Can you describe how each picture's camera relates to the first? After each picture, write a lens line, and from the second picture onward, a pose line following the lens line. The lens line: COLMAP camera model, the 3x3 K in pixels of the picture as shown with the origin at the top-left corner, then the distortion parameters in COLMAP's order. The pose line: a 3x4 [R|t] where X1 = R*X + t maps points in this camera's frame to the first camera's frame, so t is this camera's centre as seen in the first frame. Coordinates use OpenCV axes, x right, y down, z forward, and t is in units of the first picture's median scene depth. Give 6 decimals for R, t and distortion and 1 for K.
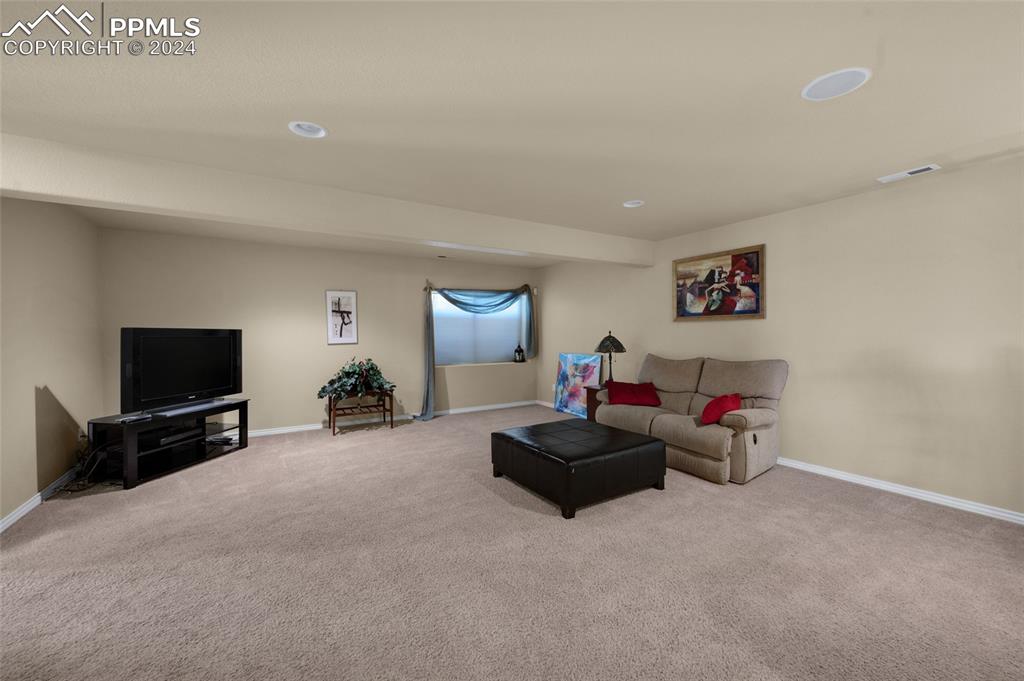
lens RADIAL K [[407.8, 0, 511.7], [0, 407.8, 338.6], [0, 0, 1]] dist [0.001135, -0.000013]
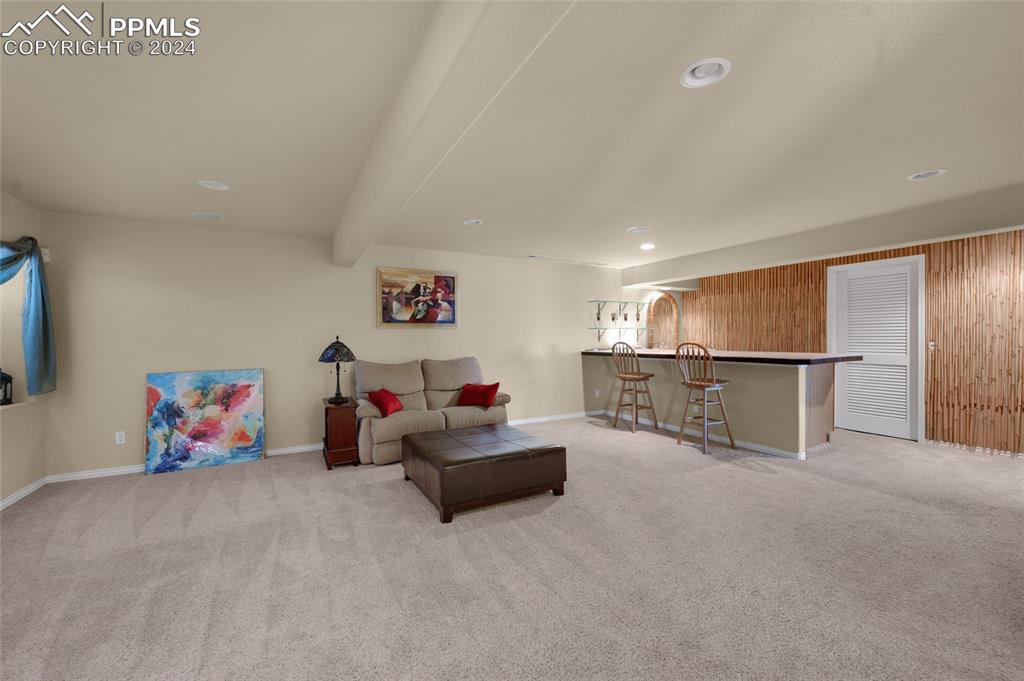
lens RADIAL K [[407.8, 0, 512.4], [0, 407.8, 336.7], [0, 0, 1]] dist [0.001135, -0.000013]
pose [[0.061228, 0.004768, 0.998112, -0.619139], [0.017963, 0.999821, -0.005878, -0.006426], [-0.997962, 0.018289, 0.061131, 0.630988]]
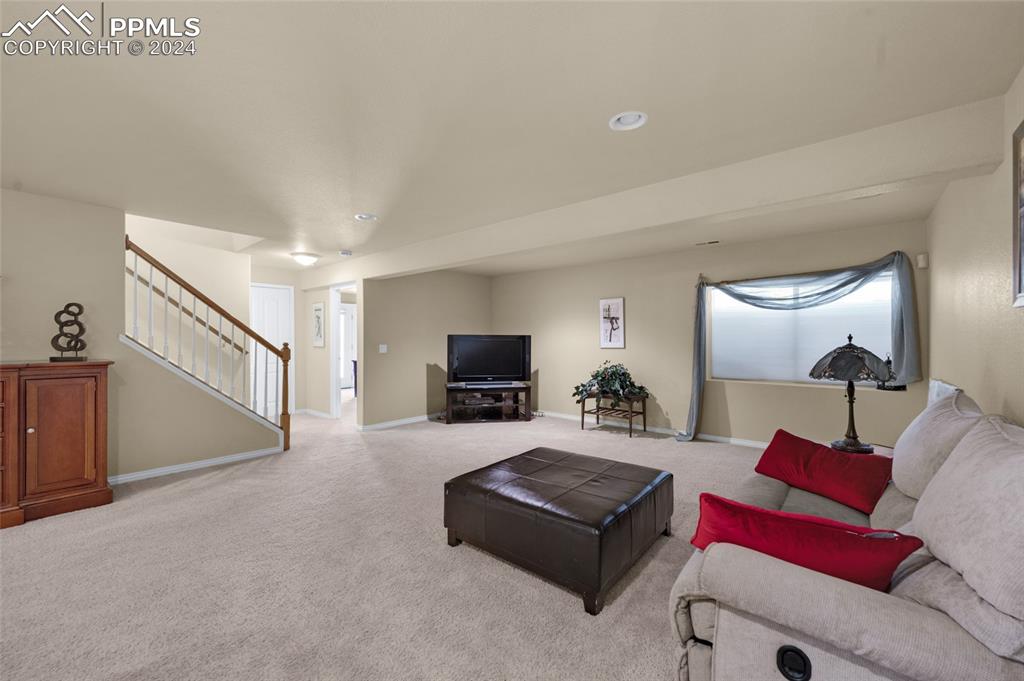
lens RADIAL K [[407.8, 0, 511.2], [0, 407.8, 339.2], [0, 0, 1]] dist [0.001135, -0.000013]
pose [[0.311752, 0.005002, -0.950150, 0.616237], [-0.013624, 0.999907, 0.000794, -0.009119], [0.950066, 0.012698, 0.311792, 0.502119]]
